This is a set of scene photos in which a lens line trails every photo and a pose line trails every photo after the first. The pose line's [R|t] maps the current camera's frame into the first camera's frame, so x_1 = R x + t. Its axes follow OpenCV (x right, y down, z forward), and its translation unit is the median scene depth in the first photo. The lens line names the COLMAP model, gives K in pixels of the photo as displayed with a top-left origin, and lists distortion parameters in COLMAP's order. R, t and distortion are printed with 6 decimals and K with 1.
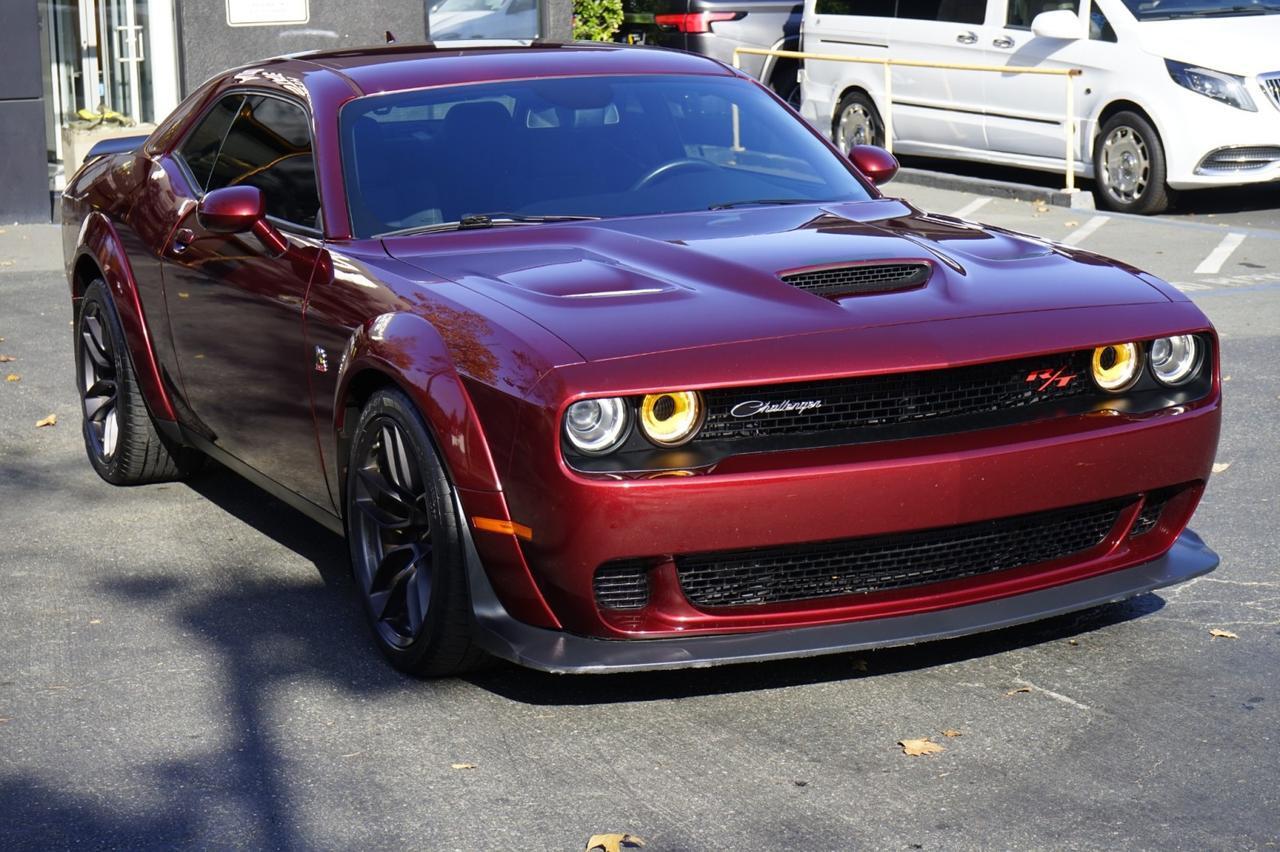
lens RADIAL K [[2634.3, 0, 640.0], [0, 2634.3, 426.0], [0, 0, 1]] dist [-0.072698, 0.740642]
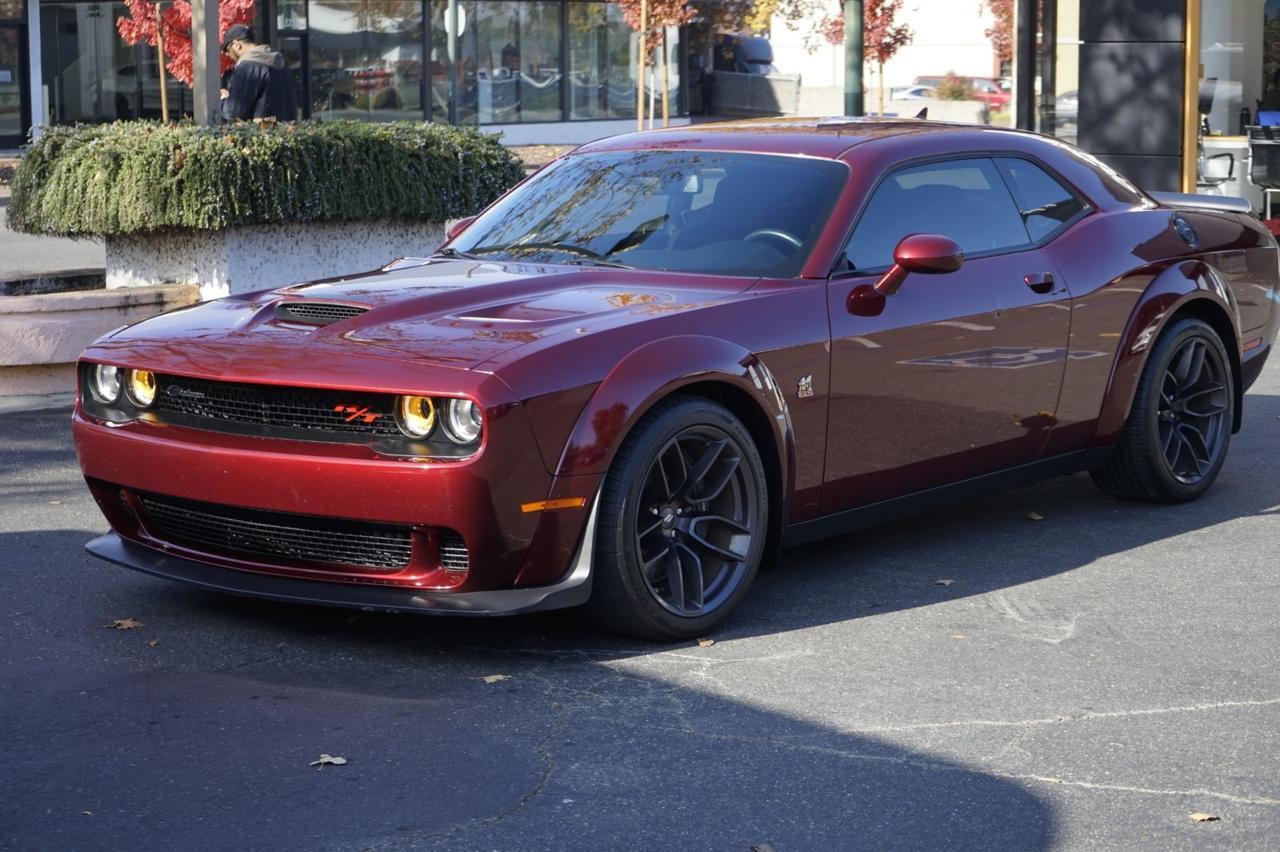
lens RADIAL K [[2634.3, 0, 640.0], [0, 2634.3, 426.0], [0, 0, 1]] dist [-0.072698, 0.740642]
pose [[0.426936, 0.151900, -0.891433, 1.238928], [-0.162127, 0.982675, 0.089801, -0.136346], [0.889630, 0.106186, 0.444166, 0.563729]]
